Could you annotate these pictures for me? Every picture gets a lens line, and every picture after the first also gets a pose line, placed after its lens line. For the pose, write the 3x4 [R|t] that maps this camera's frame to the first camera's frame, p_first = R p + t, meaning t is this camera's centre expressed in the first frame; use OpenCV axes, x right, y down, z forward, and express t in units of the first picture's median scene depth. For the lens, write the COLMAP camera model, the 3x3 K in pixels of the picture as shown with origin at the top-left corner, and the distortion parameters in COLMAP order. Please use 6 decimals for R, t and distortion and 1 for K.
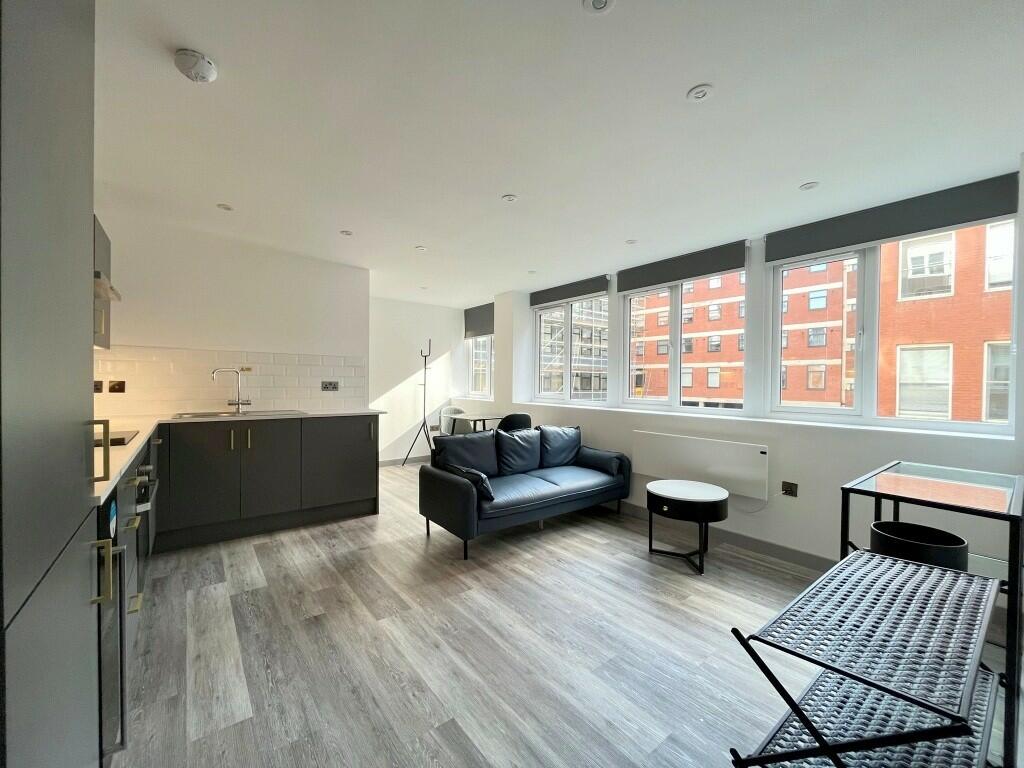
lens RADIAL K [[411.2, 0, 512.0], [0, 411.2, 384.0], [0, 0, 1]] dist [-0.001561, -0.000144]
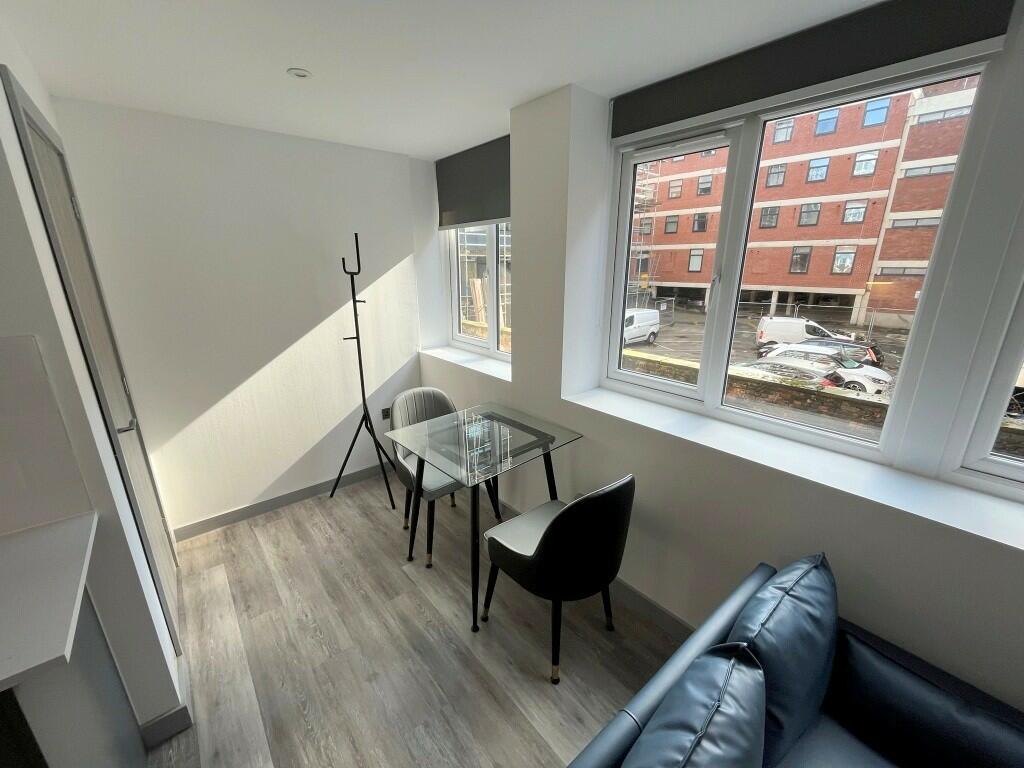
lens RADIAL K [[411.2, 0, 512.0], [0, 411.2, 384.0], [0, 0, 1]] dist [-0.001561, -0.000144]
pose [[0.999383, -0.020252, 0.028682, -0.083373], [0.011502, 0.960648, 0.277529, -0.116911], [-0.033173, -0.277028, 0.960289, 0.842862]]
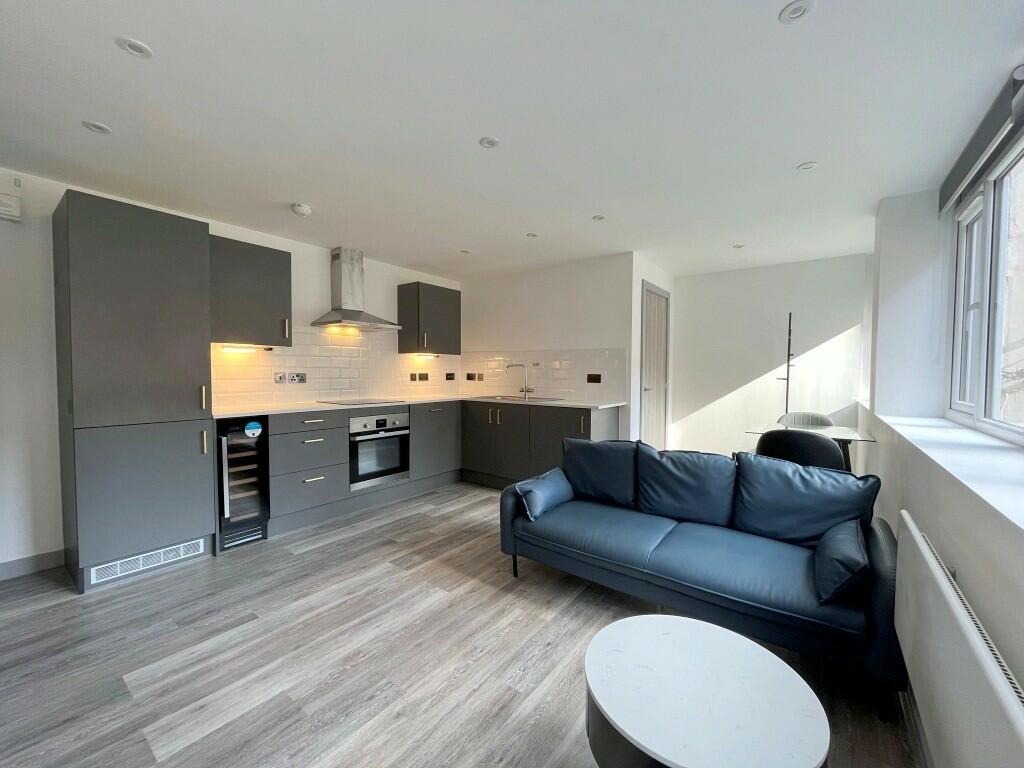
lens RADIAL K [[411.2, 0, 512.0], [0, 411.2, 384.0], [0, 0, 1]] dist [-0.001561, -0.000144]
pose [[0.252774, 0.021020, -0.967297, 0.545420], [-0.006869, 0.999778, 0.019931, -0.000657], [0.967501, 0.001606, 0.252862, 0.580054]]
